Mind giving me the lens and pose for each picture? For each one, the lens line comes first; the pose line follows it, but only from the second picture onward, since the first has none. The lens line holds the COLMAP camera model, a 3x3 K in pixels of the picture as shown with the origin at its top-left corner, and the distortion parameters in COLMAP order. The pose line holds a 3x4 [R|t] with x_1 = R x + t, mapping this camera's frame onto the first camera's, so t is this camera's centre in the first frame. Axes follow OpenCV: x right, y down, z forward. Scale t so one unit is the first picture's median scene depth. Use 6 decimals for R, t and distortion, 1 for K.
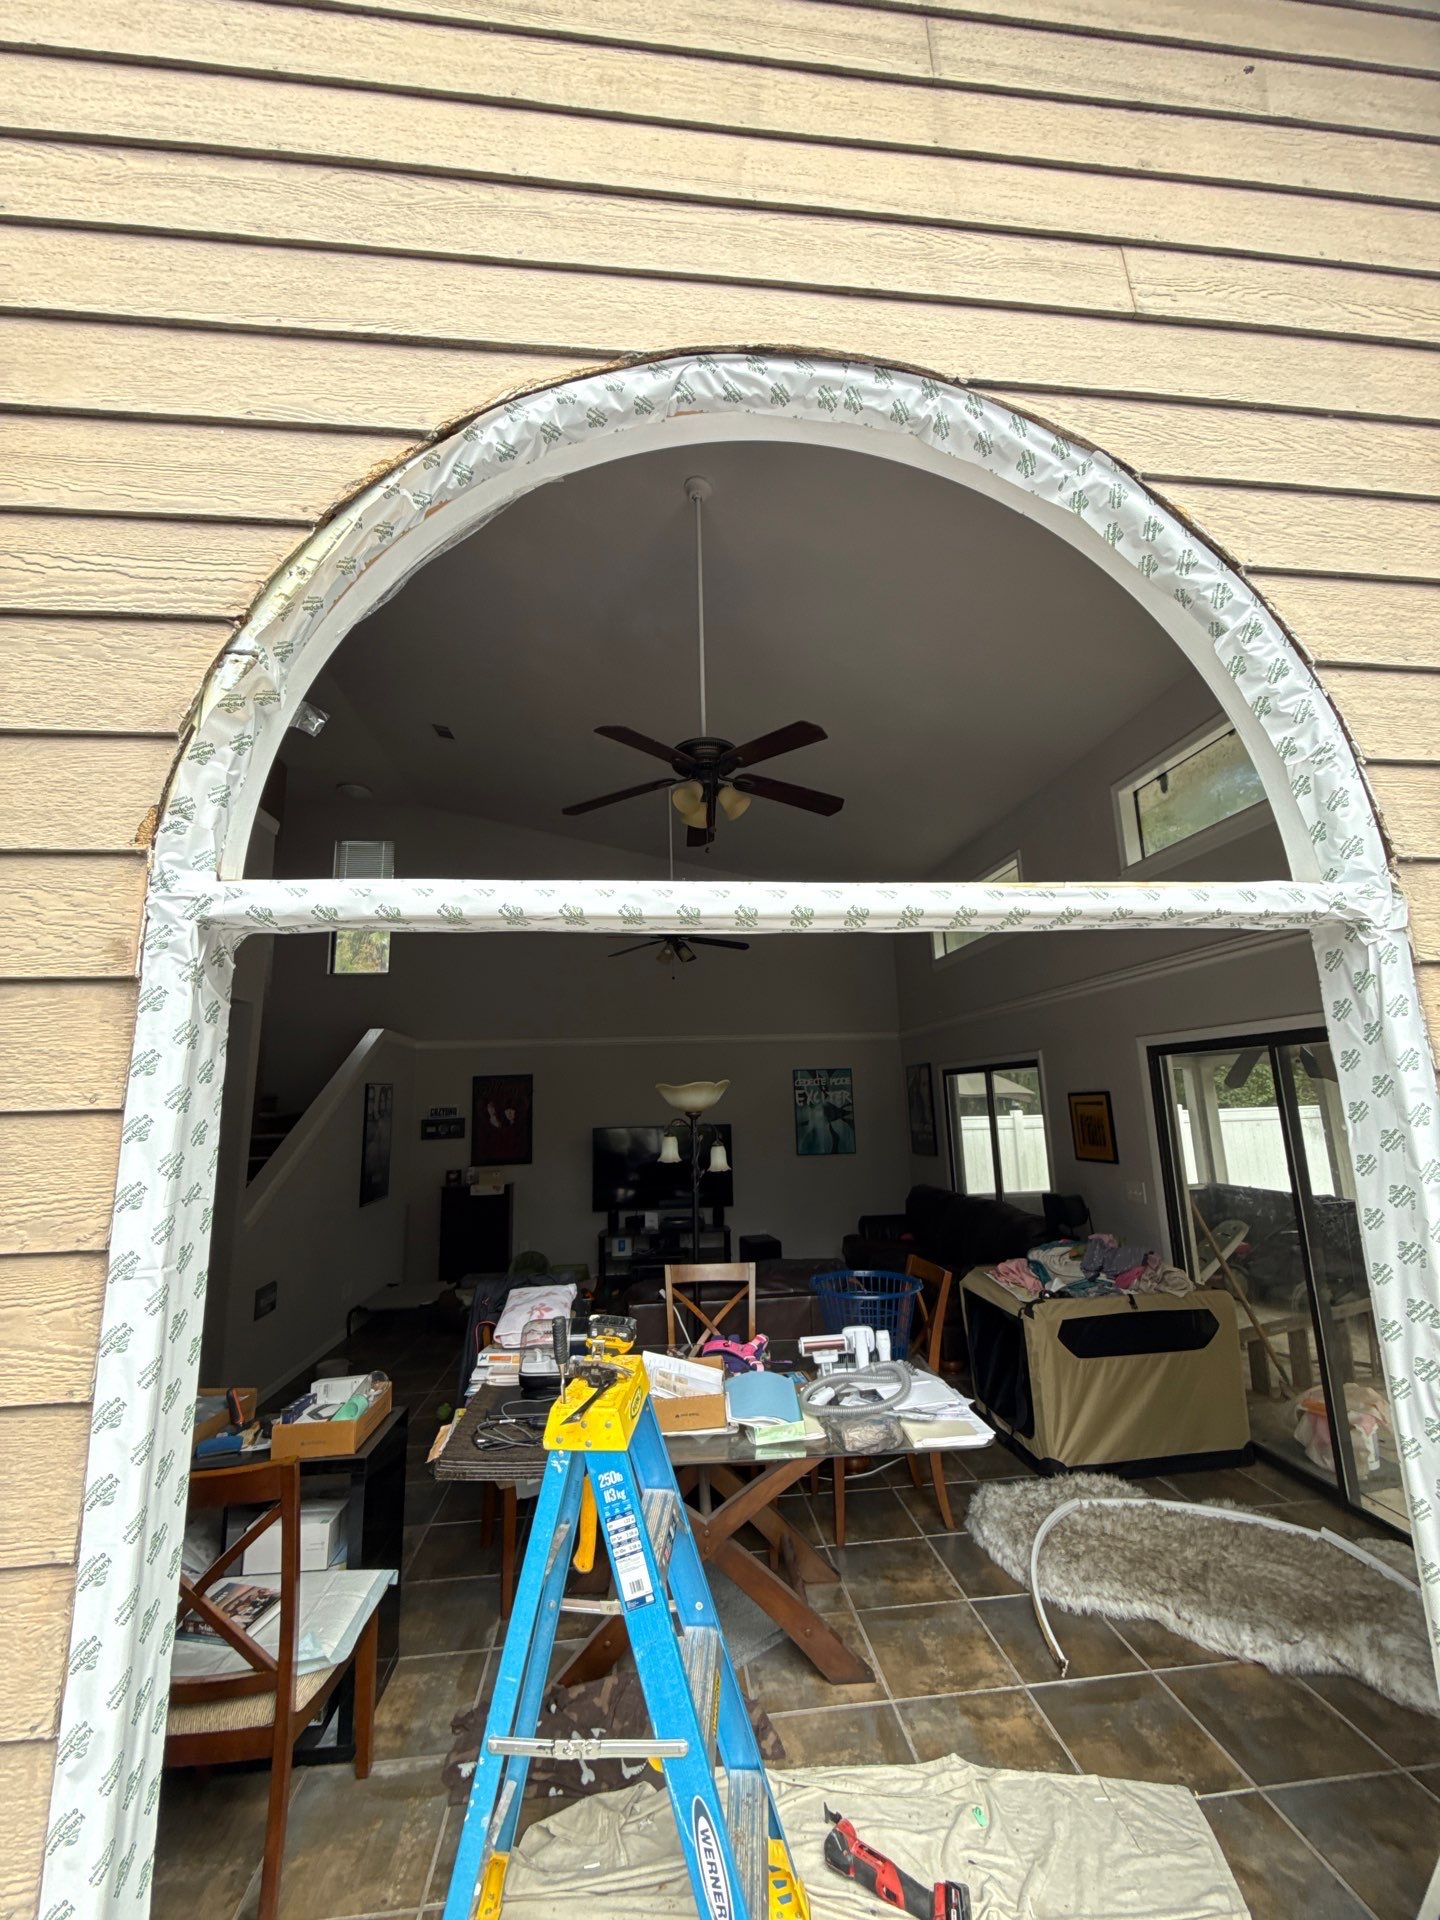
lens RADIAL K [[767.0, 0, 717.5], [0, 767.0, 961.6], [0, 0, 1]] dist [0.001256, -0.000115]
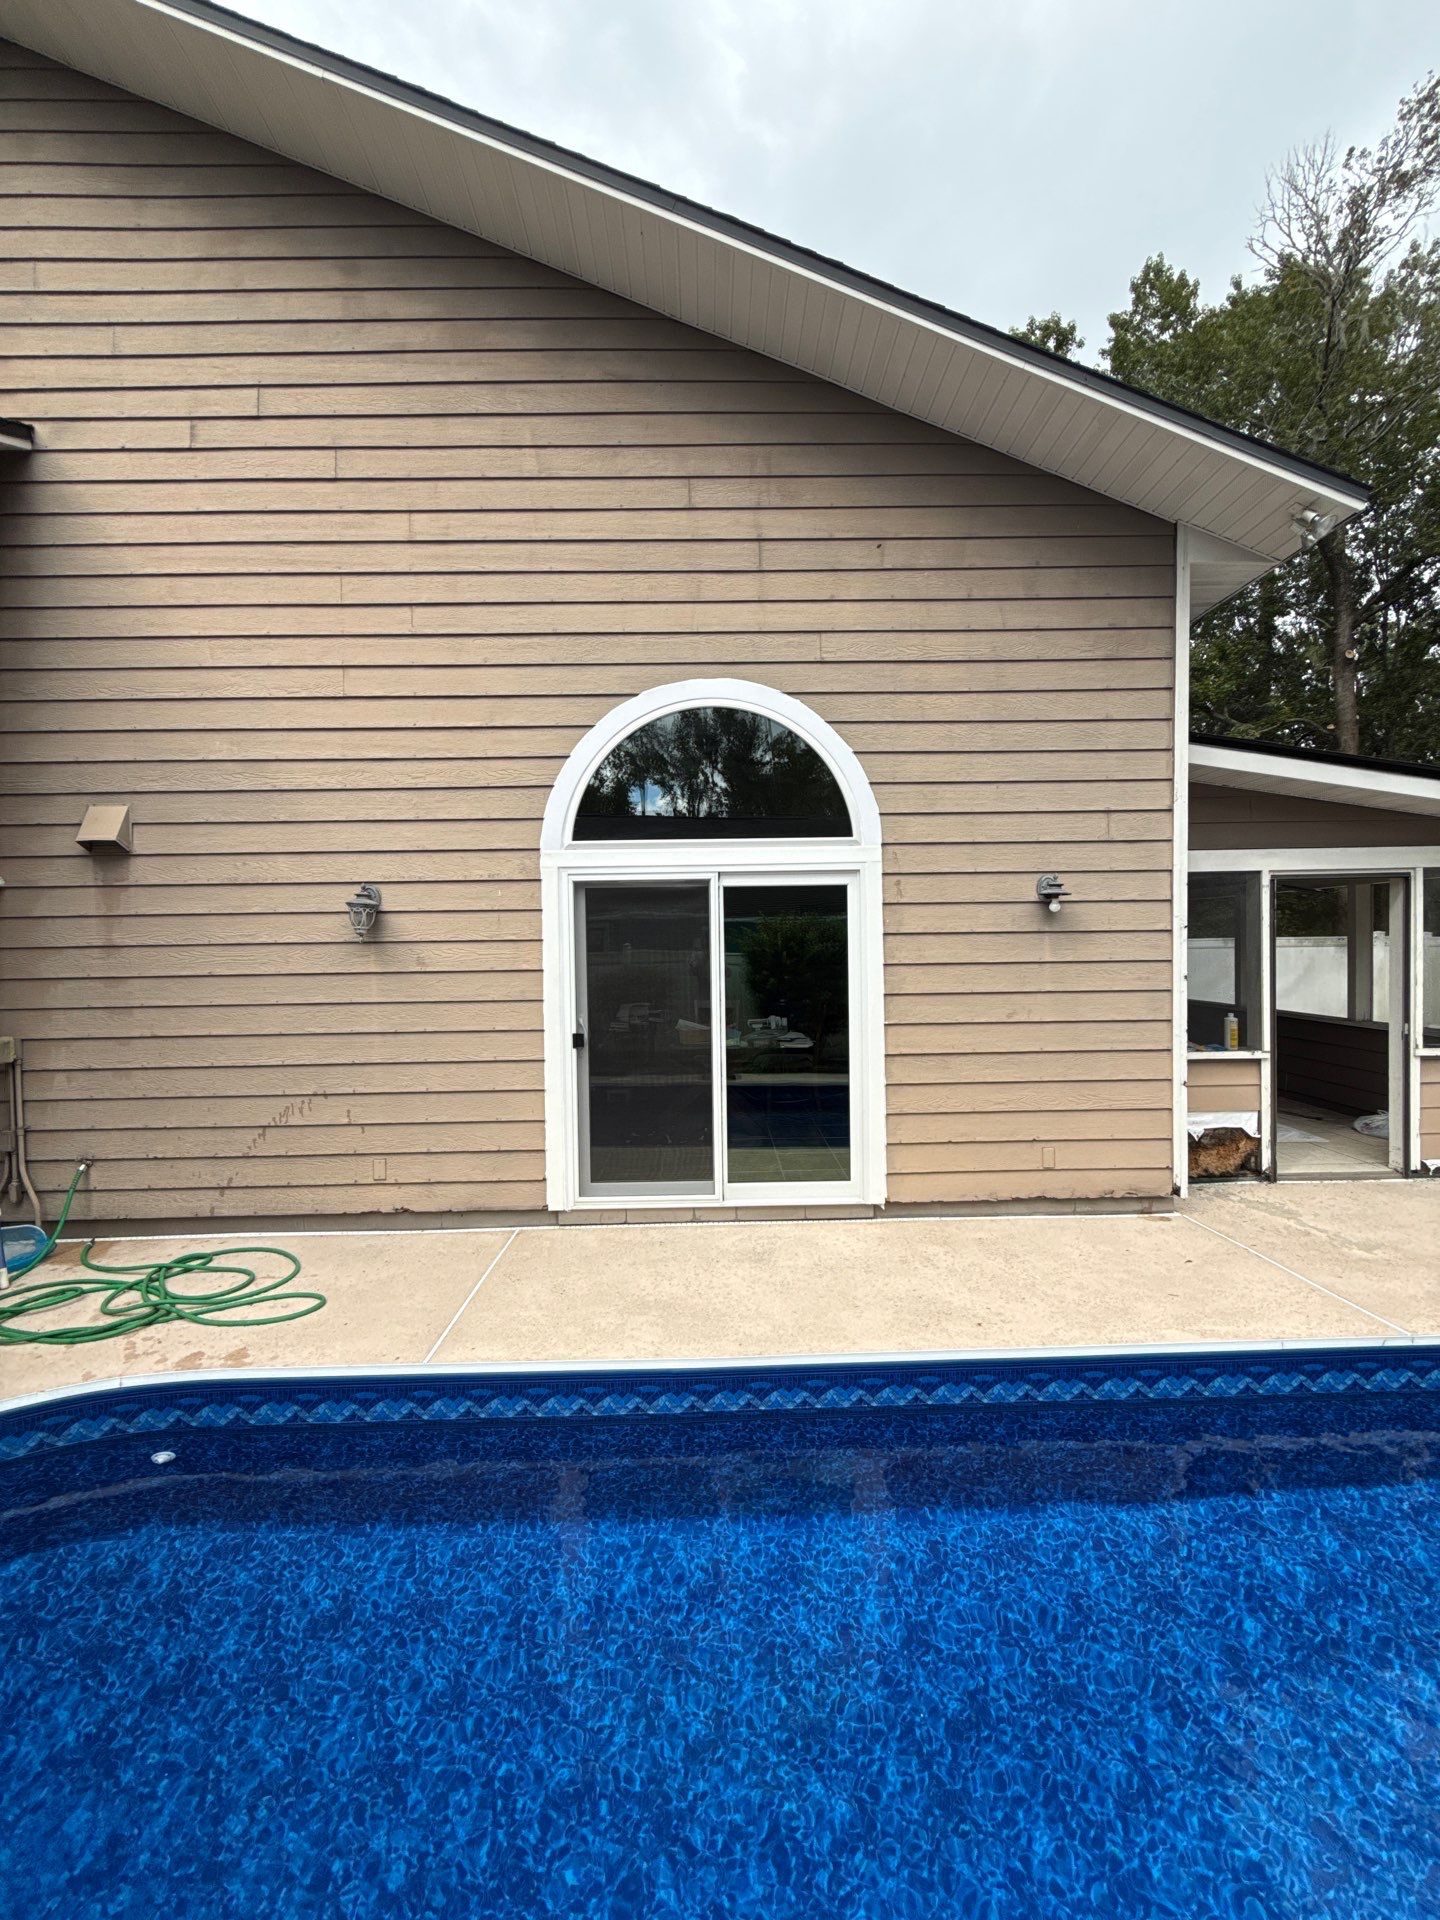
lens RADIAL K [[767.0, 0, 714.6], [0, 767.0, 960.4], [0, 0, 1]] dist [0.001256, -0.000115]
pose [[0.996109, 0.010262, -0.087527, 0.259227], [0.008524, 0.977321, 0.211594, -0.210862], [0.087713, -0.211517, 0.973431, -1.504949]]
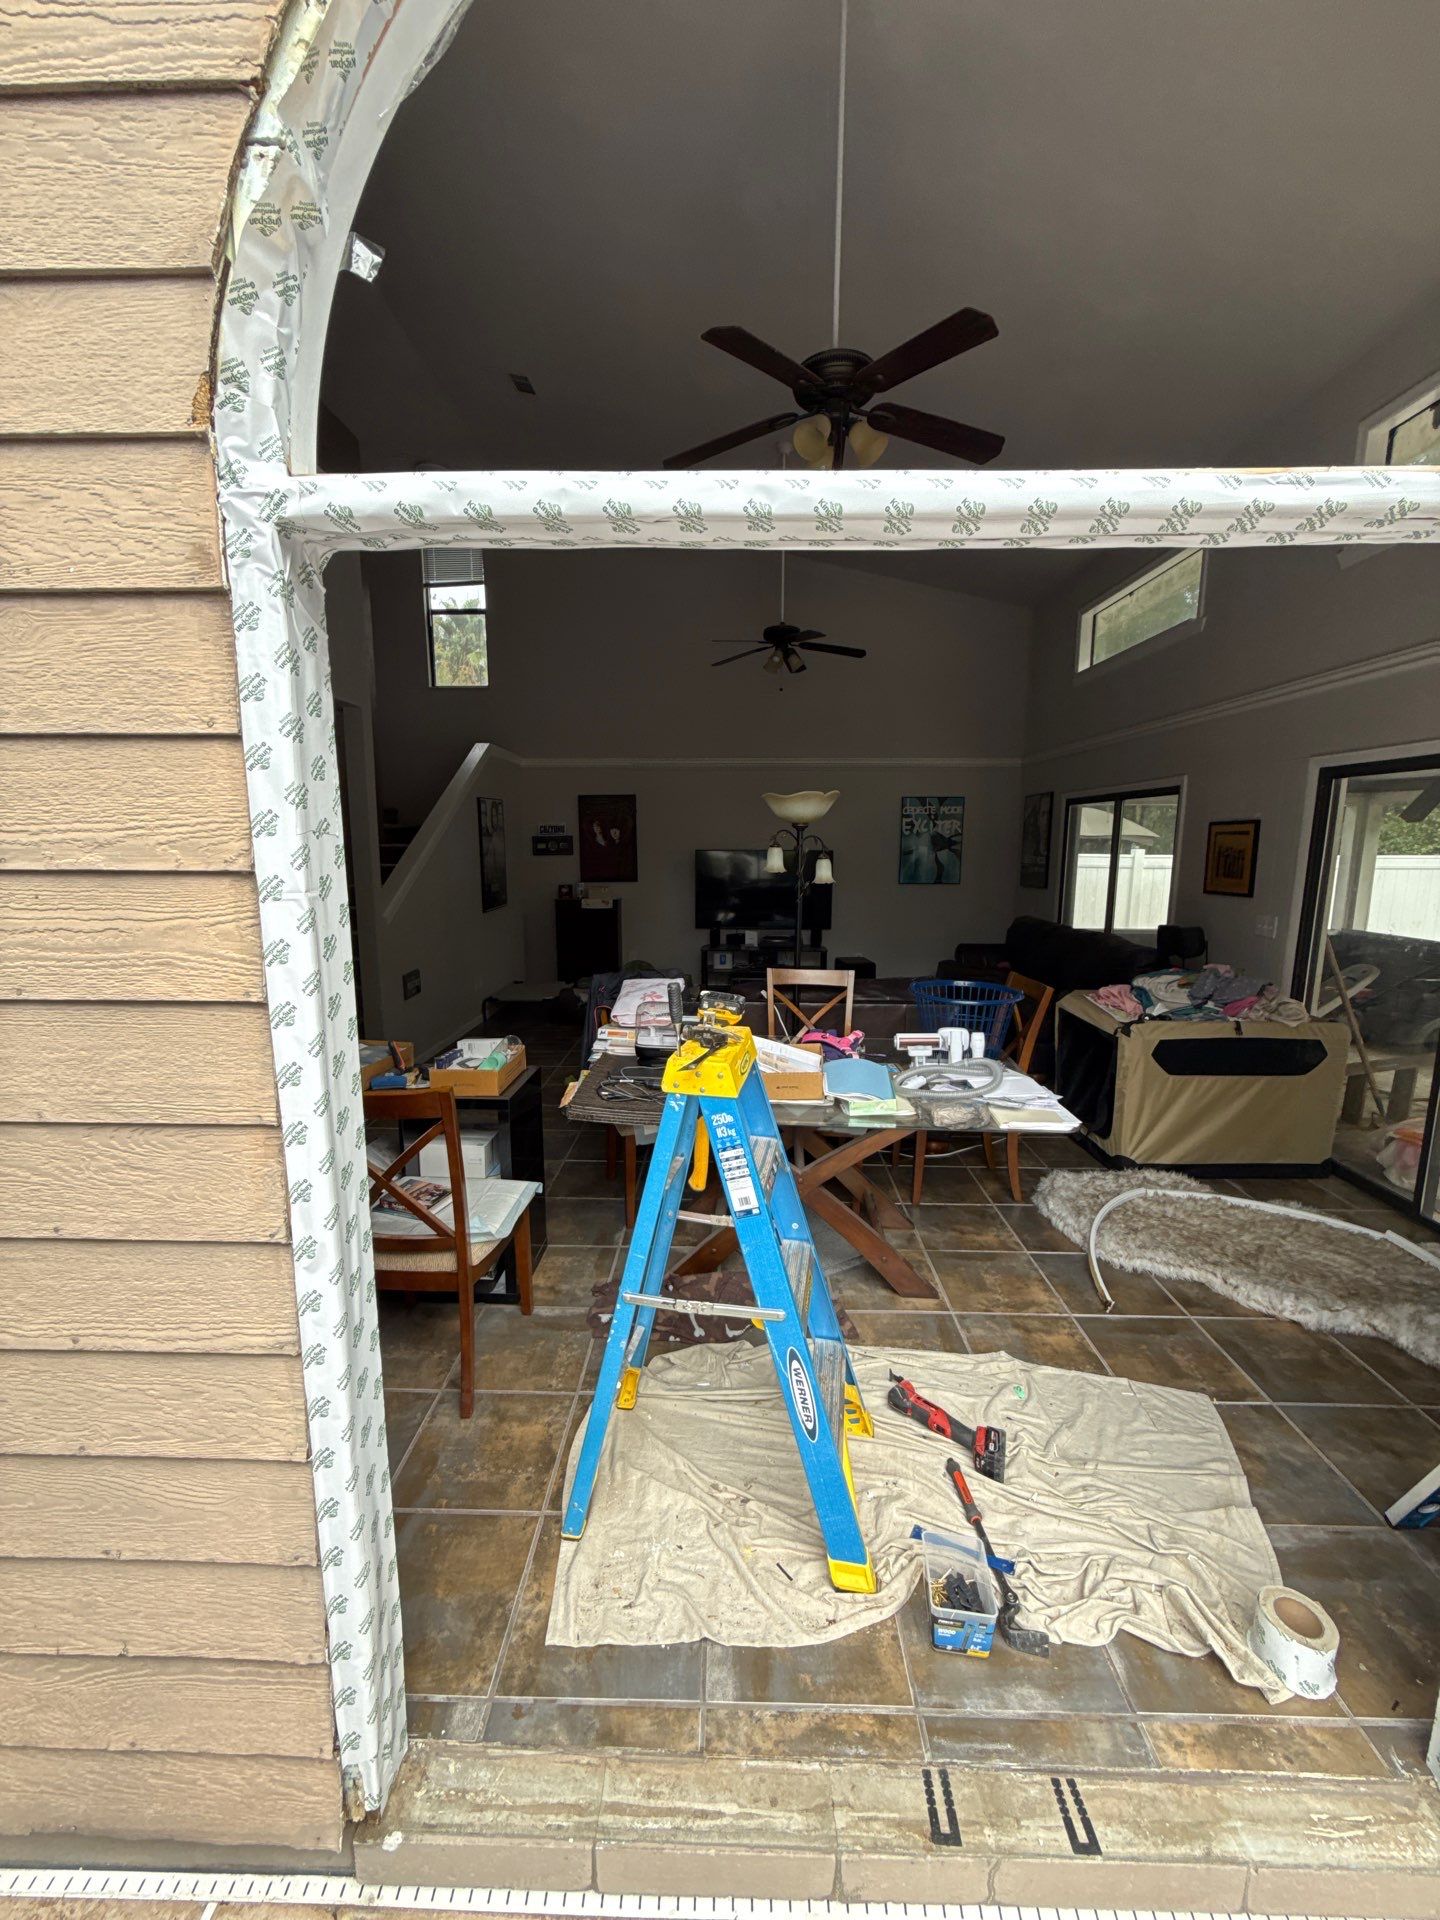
lens RADIAL K [[767.0, 0, 716.7], [0, 767.0, 963.3], [0, 0, 1]] dist [0.001256, -0.000115]
pose [[0.991317, 0.050520, -0.121404, -0.016014], [-0.006539, 0.941051, 0.338203, 0.058708], [0.131333, -0.334472, 0.933210, 0.029012]]
